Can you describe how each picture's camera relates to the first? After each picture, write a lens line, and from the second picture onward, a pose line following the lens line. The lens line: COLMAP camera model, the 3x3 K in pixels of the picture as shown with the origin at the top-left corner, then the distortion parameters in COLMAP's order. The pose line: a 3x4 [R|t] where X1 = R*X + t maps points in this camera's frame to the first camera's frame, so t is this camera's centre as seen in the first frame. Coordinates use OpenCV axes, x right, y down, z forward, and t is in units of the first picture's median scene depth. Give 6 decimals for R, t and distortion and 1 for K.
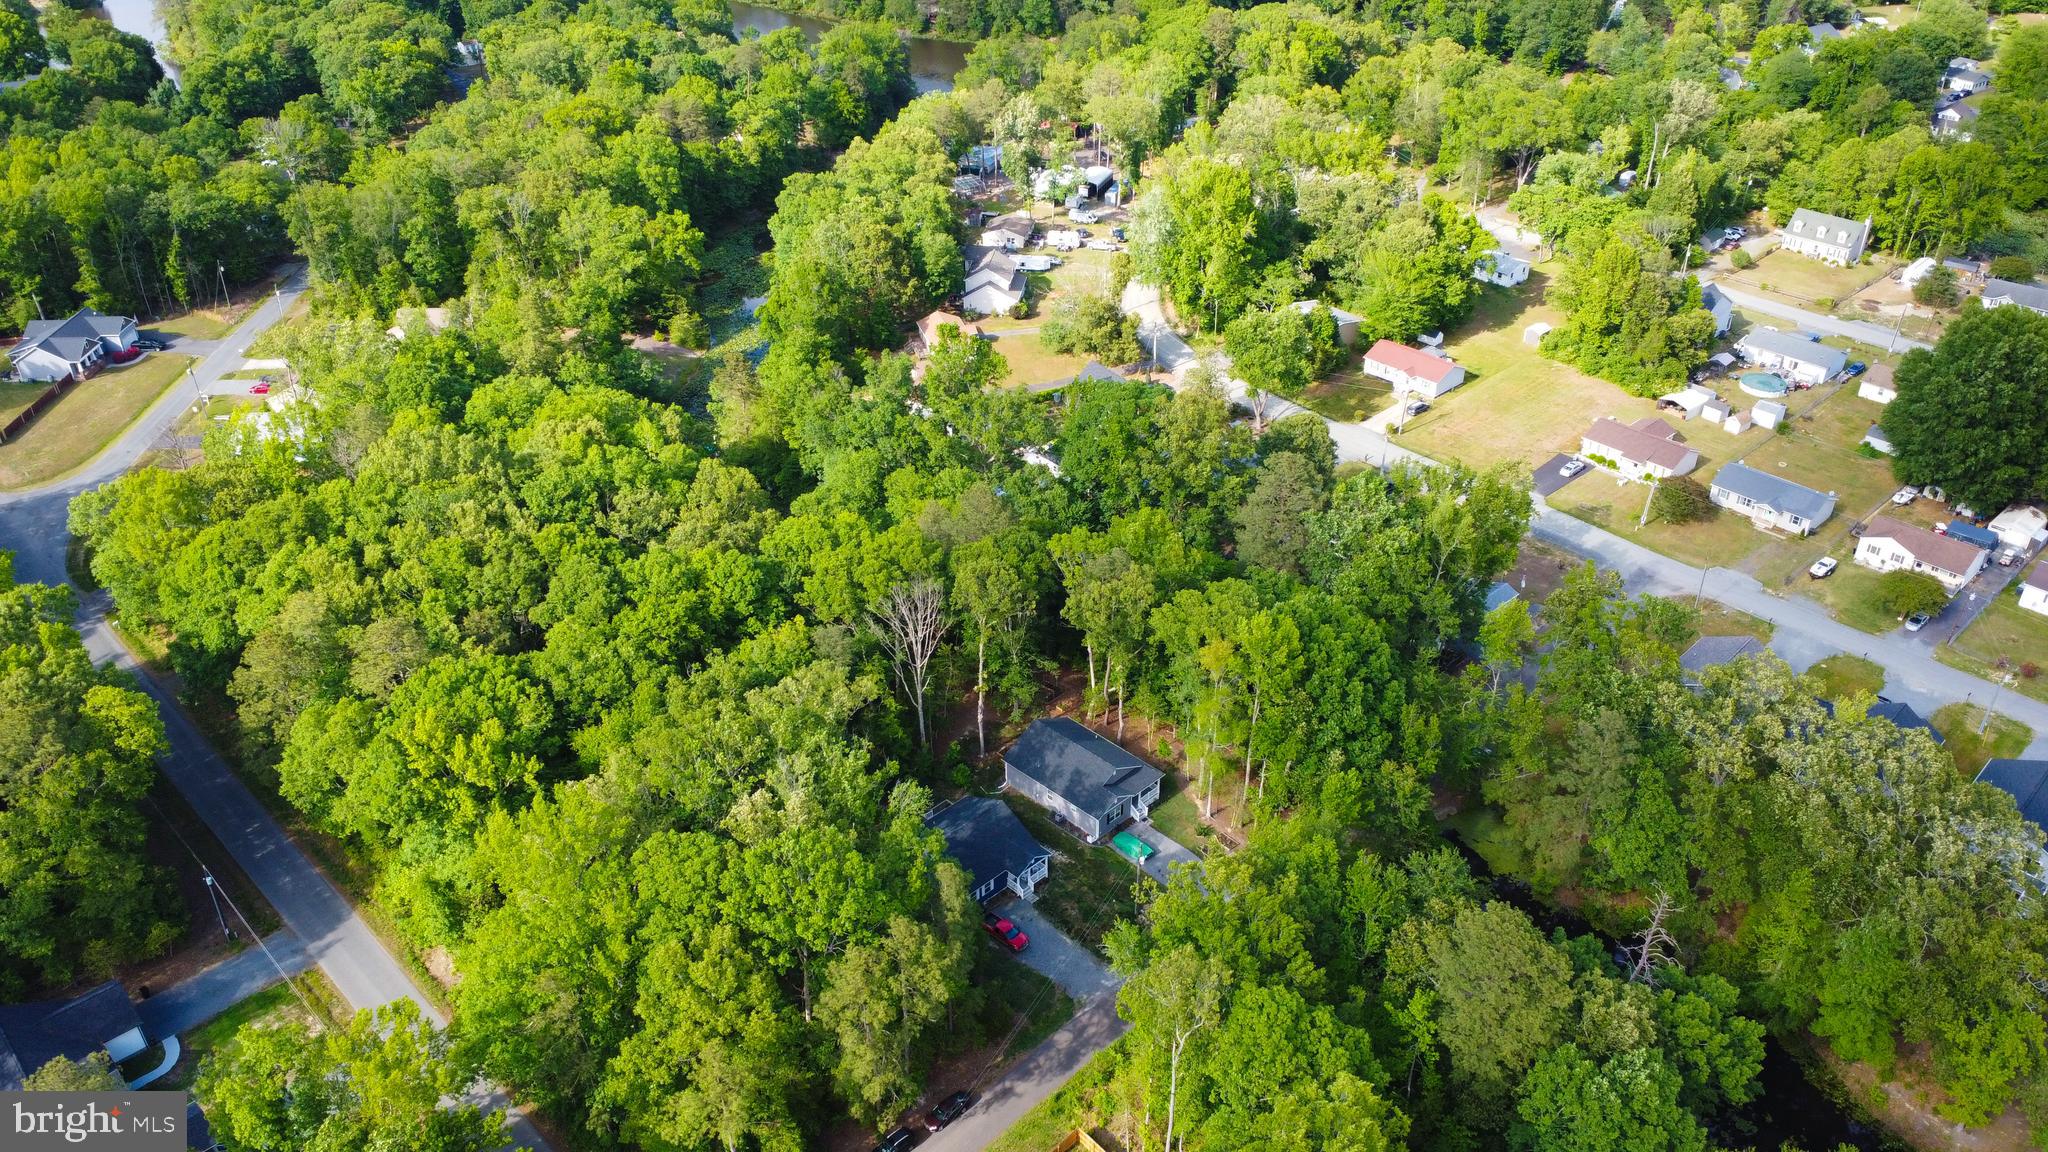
lens RADIAL K [[1543.0, 0, 1024.1], [0, 1543.0, 584.5], [0, 0, 1]] dist [0.003542, -0.003380]
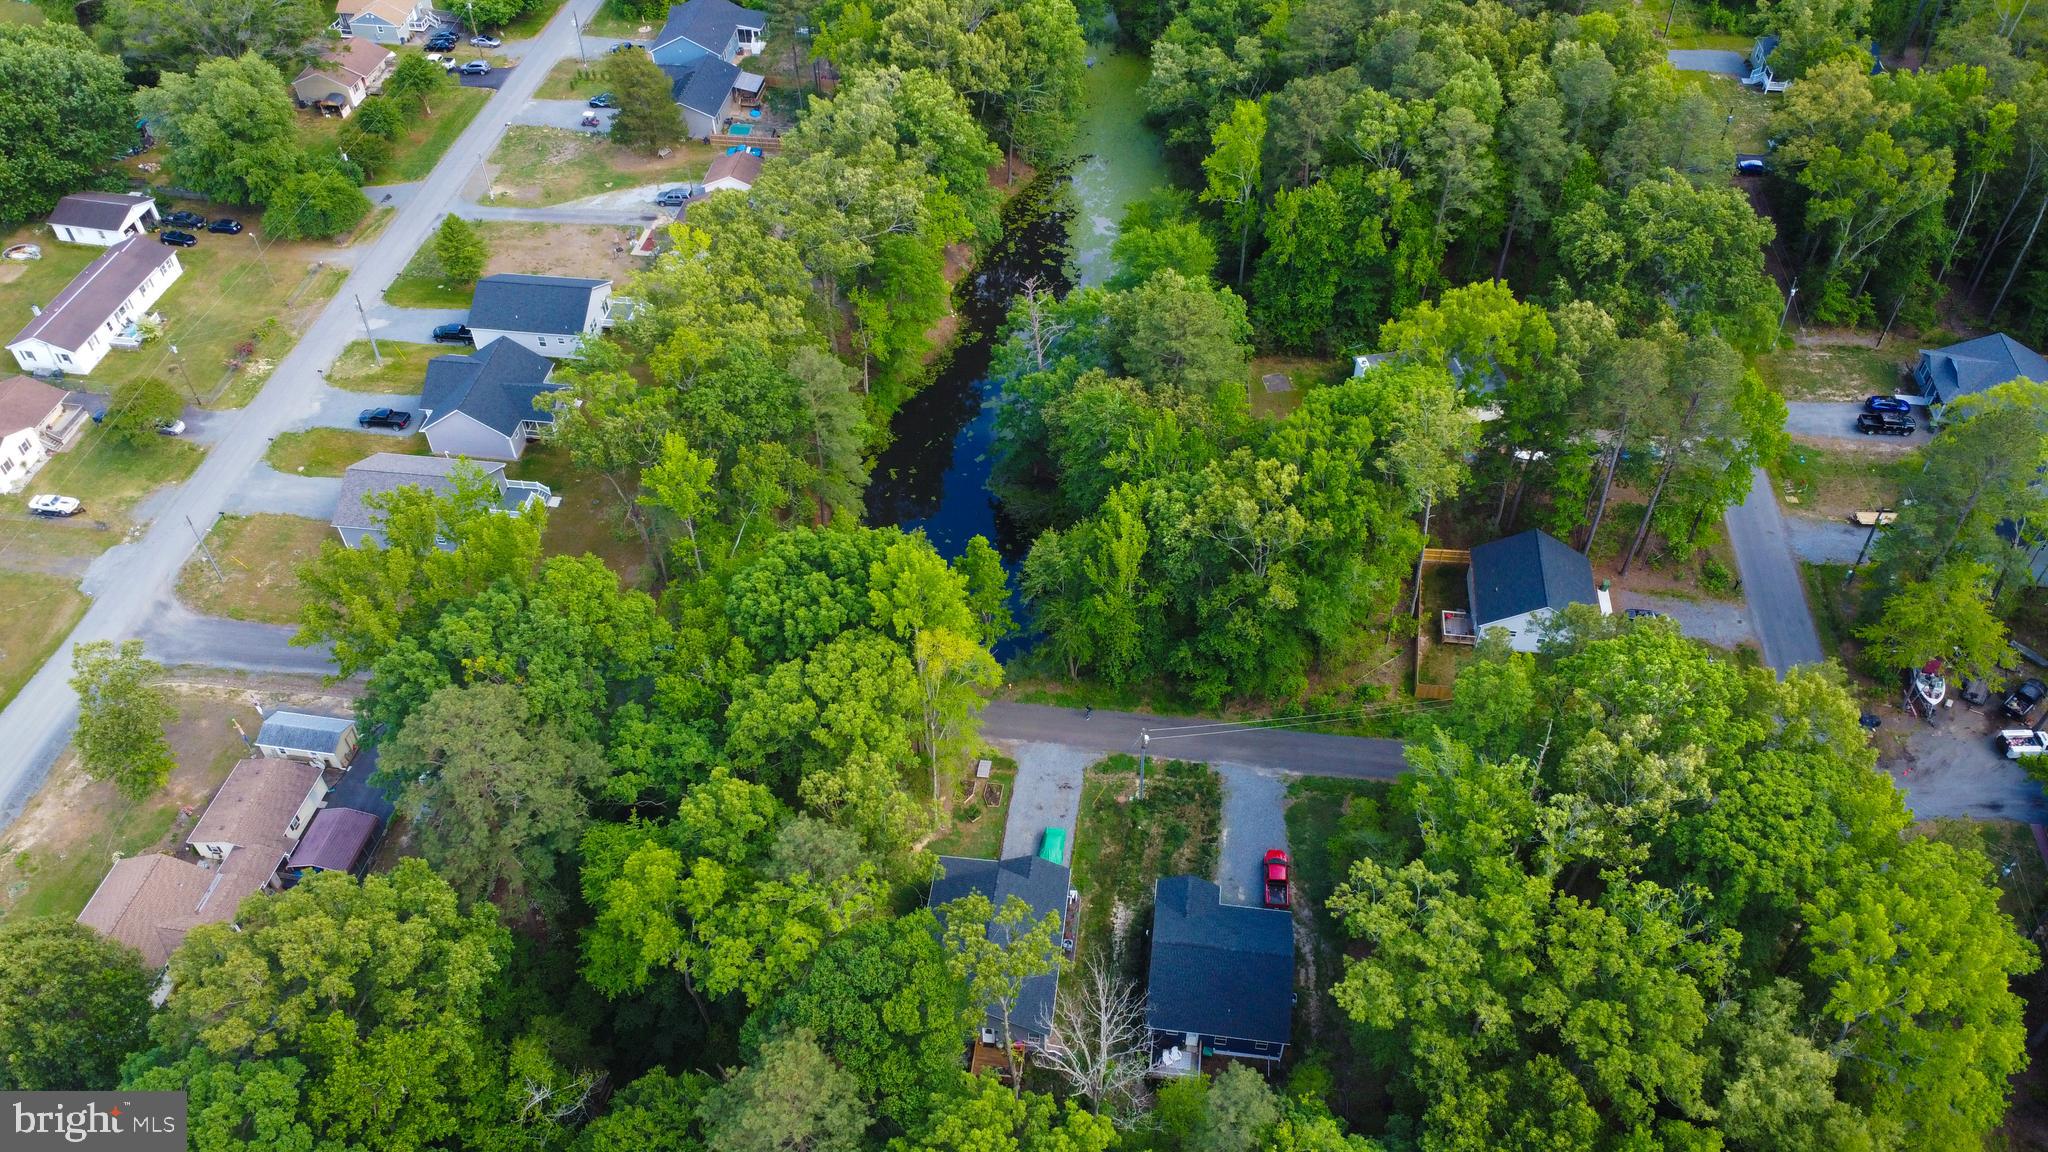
lens RADIAL K [[1520.8, 0, 1025.0], [0, 1520.8, 600.3], [0, 0, 1]] dist [-0.000787, -0.000339]
pose [[-0.614700, -0.554645, 0.560815, -0.235383], [0.430191, 0.360201, 0.827763, -0.433276], [-0.661120, 0.750083, 0.017188, 0.748929]]
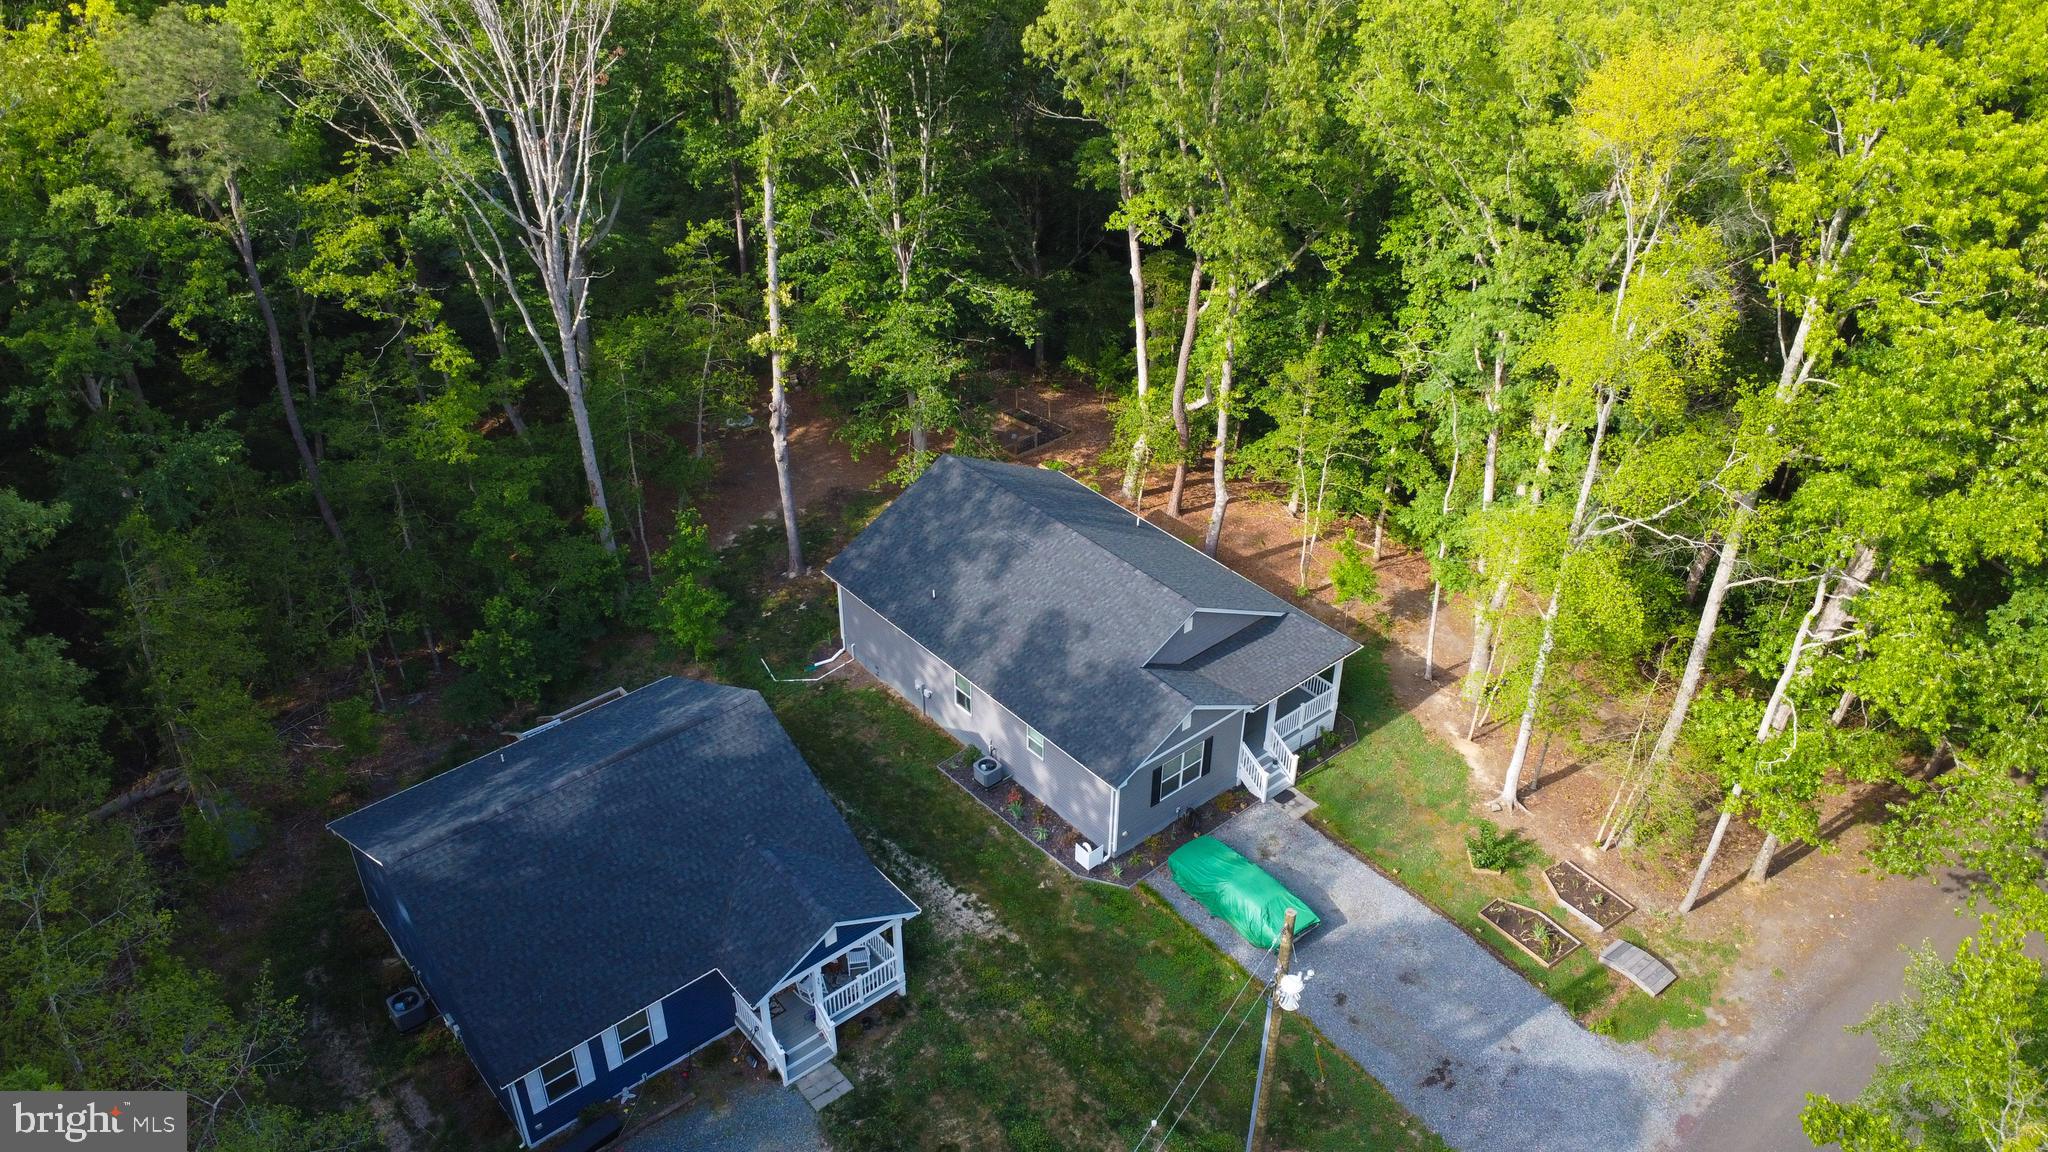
lens RADIAL K [[1543.0, 0, 1024.1], [0, 1543.0, 584.5], [0, 0, 1]] dist [0.003542, -0.003380]
pose [[0.996555, 0.052595, -0.064131, 0.039341], [-0.050960, 0.998340, 0.026856, 0.092090], [0.065437, -0.023496, 0.997580, 0.607759]]
